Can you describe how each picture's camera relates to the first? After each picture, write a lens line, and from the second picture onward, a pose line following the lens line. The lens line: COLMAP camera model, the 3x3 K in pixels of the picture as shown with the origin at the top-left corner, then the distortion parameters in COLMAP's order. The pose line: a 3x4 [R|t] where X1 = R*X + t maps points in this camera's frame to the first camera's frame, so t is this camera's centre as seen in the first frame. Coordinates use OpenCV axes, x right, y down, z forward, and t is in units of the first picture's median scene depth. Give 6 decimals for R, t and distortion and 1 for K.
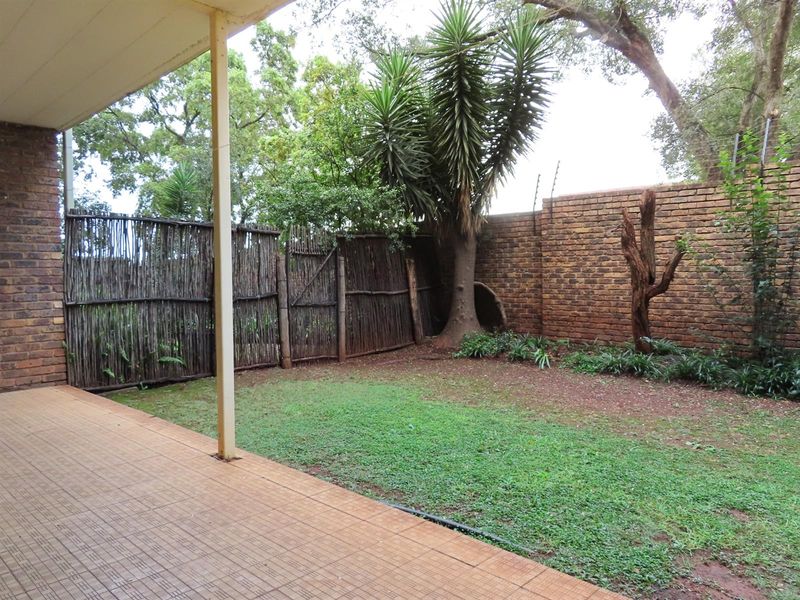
lens RADIAL K [[580.2, 0, 400.0], [0, 580.2, 300.0], [0, 0, 1]] dist [0.000426, 0.001754]
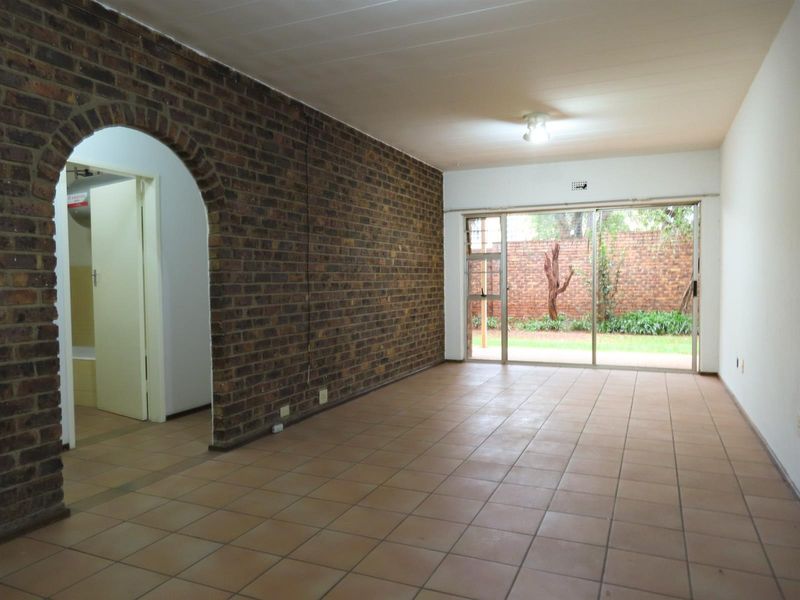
lens RADIAL K [[580.2, 0, 400.0], [0, 580.2, 300.0], [0, 0, 1]] dist [0.000426, 0.001754]
pose [[0.941815, -0.018063, 0.335647, -0.812705], [0.021695, 0.999740, -0.007075, 0.019922], [-0.335432, 0.013945, 0.941961, -0.790460]]
